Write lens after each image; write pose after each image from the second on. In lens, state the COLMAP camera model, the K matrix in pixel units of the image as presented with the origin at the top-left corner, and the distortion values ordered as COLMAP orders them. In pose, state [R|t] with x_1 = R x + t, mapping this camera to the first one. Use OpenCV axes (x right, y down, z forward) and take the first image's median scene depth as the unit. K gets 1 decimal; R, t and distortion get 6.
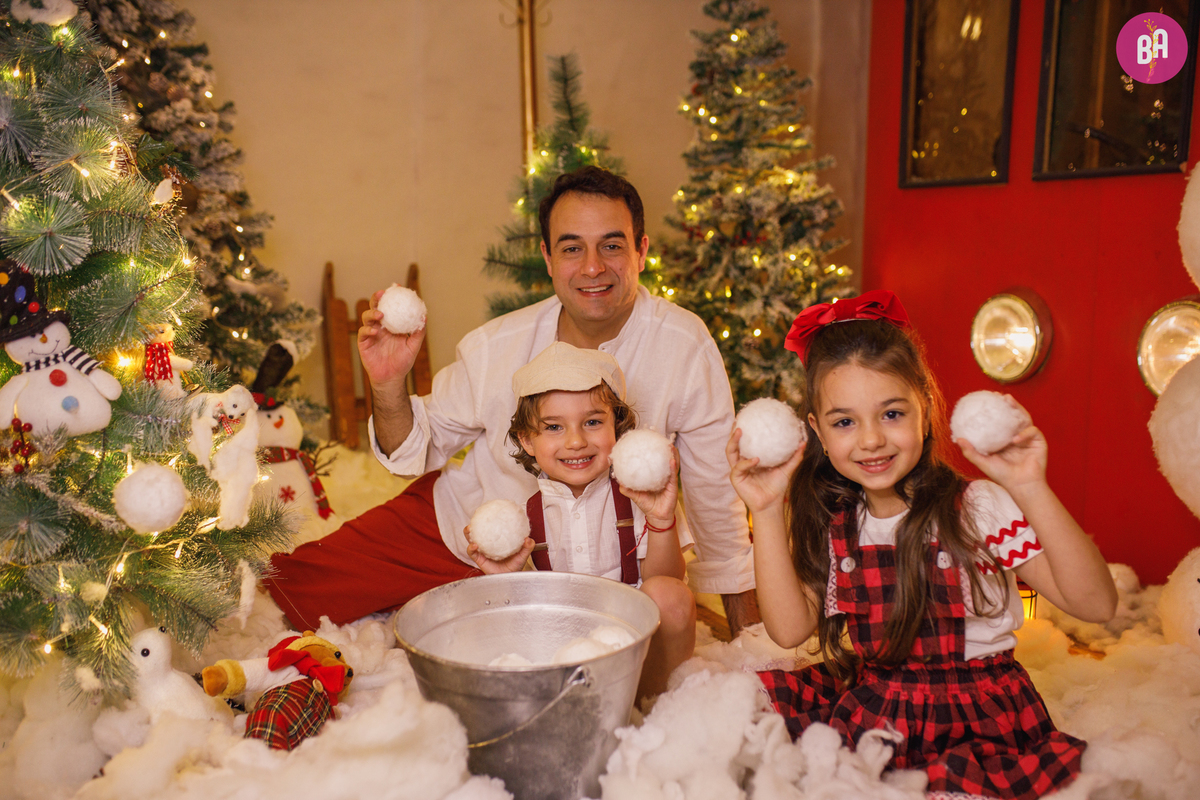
lens RADIAL K [[1117.6, 0, 600.0], [0, 1117.6, 400.0], [0, 0, 1]] dist [-0.054689, -0.001713]
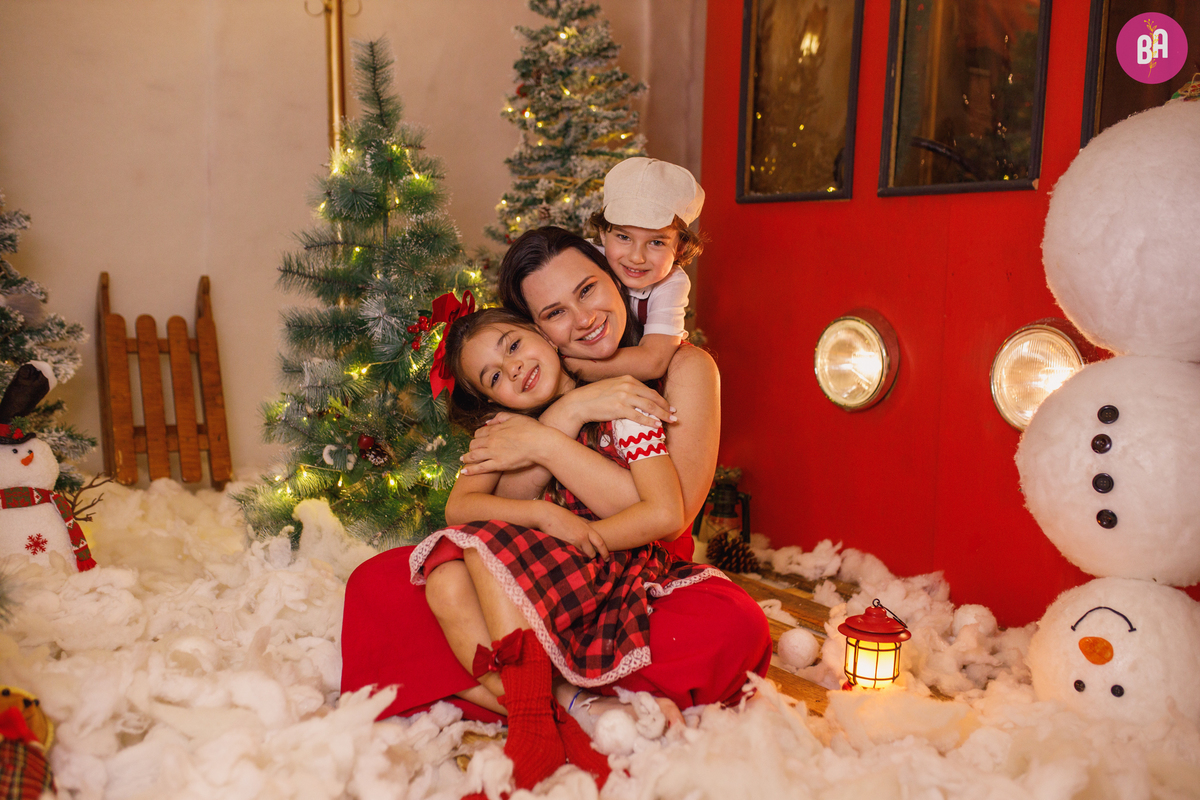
lens RADIAL K [[1117.6, 0, 600.0], [0, 1117.6, 400.0], [0, 0, 1]] dist [-0.054689, -0.001713]
pose [[0.987372, 0.000741, 0.158418, 0.005634], [0.002321, 0.999814, -0.019143, -0.005870], [-0.158403, 0.019269, 0.987187, 0.091246]]
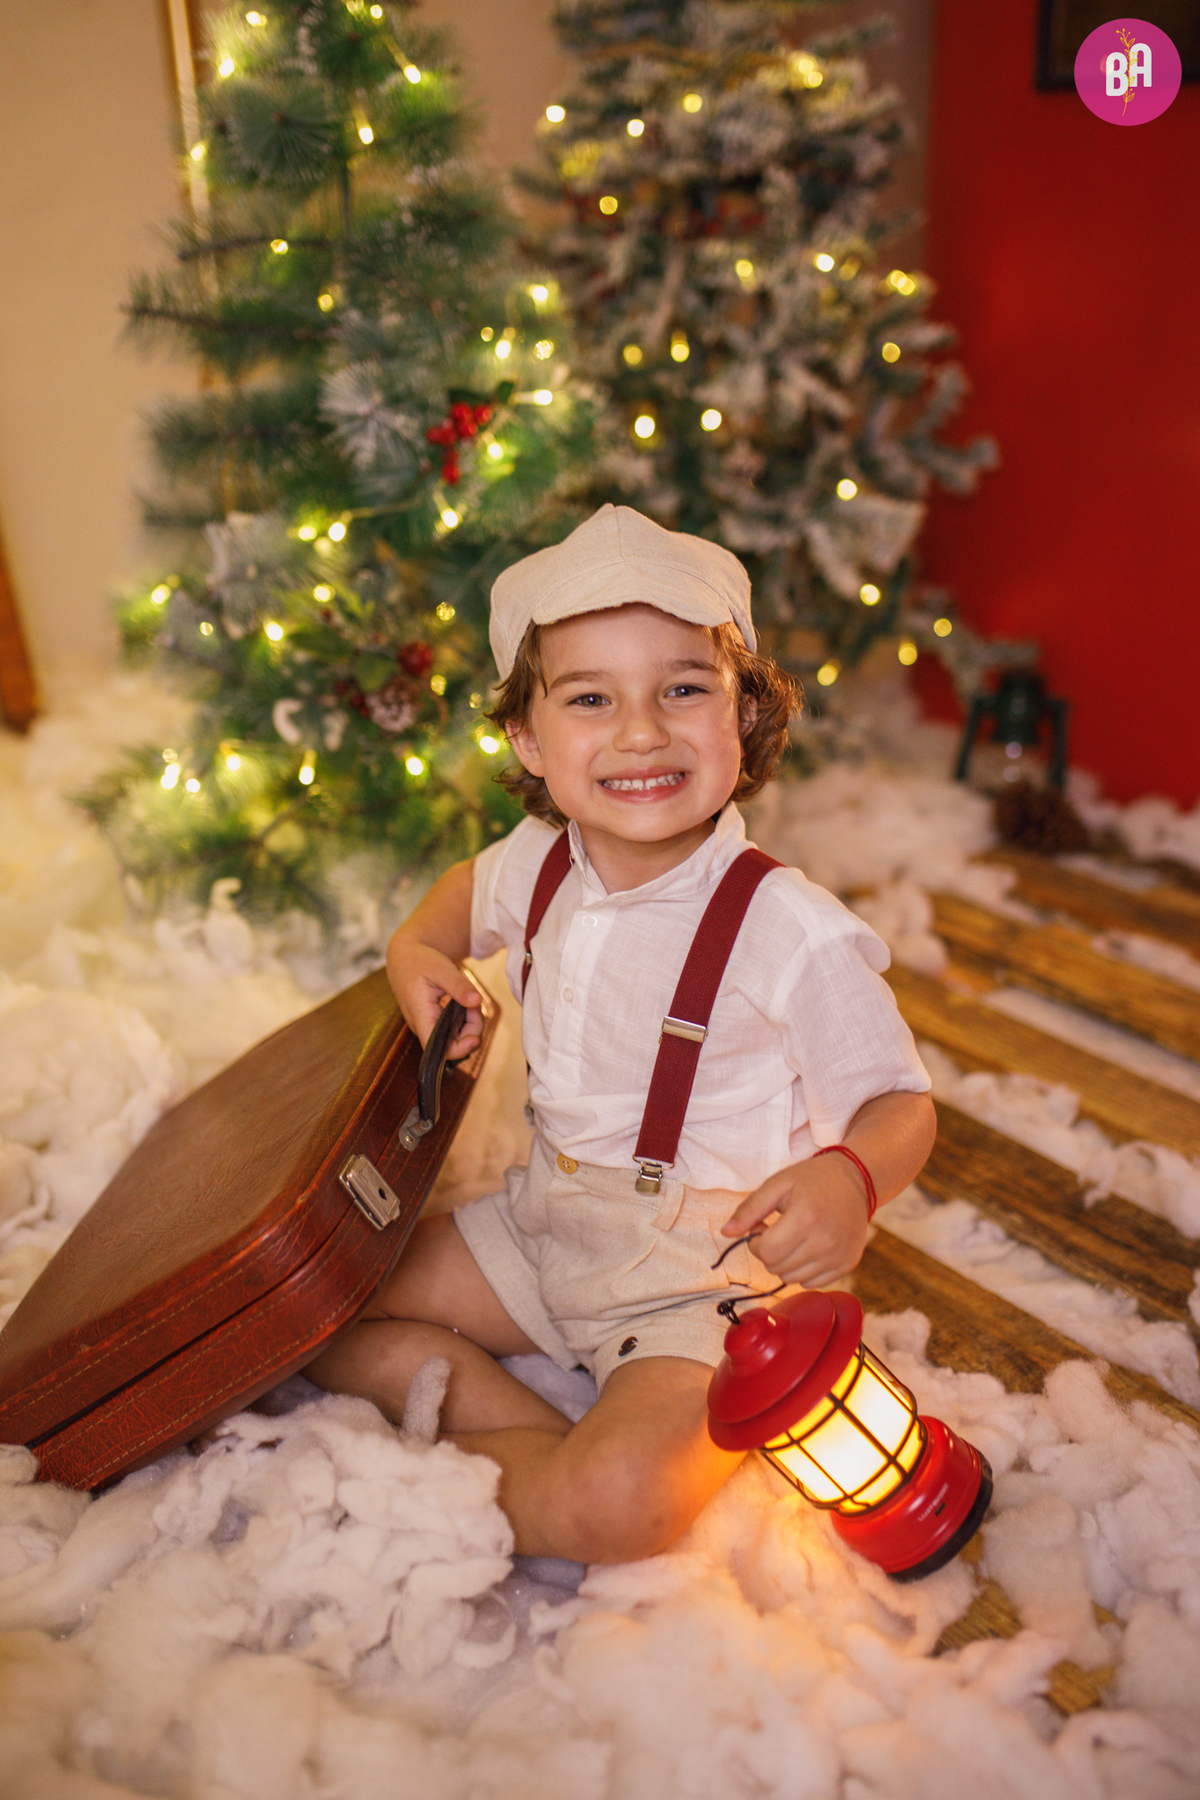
lens RADIAL K [[1721.4, 0, 600.0], [0, 1721.4, 900.0], [0, 0, 1]] dist [-0.044331, 0.001635]
pose [[0.981607, -0.099528, 0.162915, -0.051258], [0.054698, 0.964199, 0.259479, -0.064076], [-0.182907, -0.245795, 0.951908, 0.301253]]
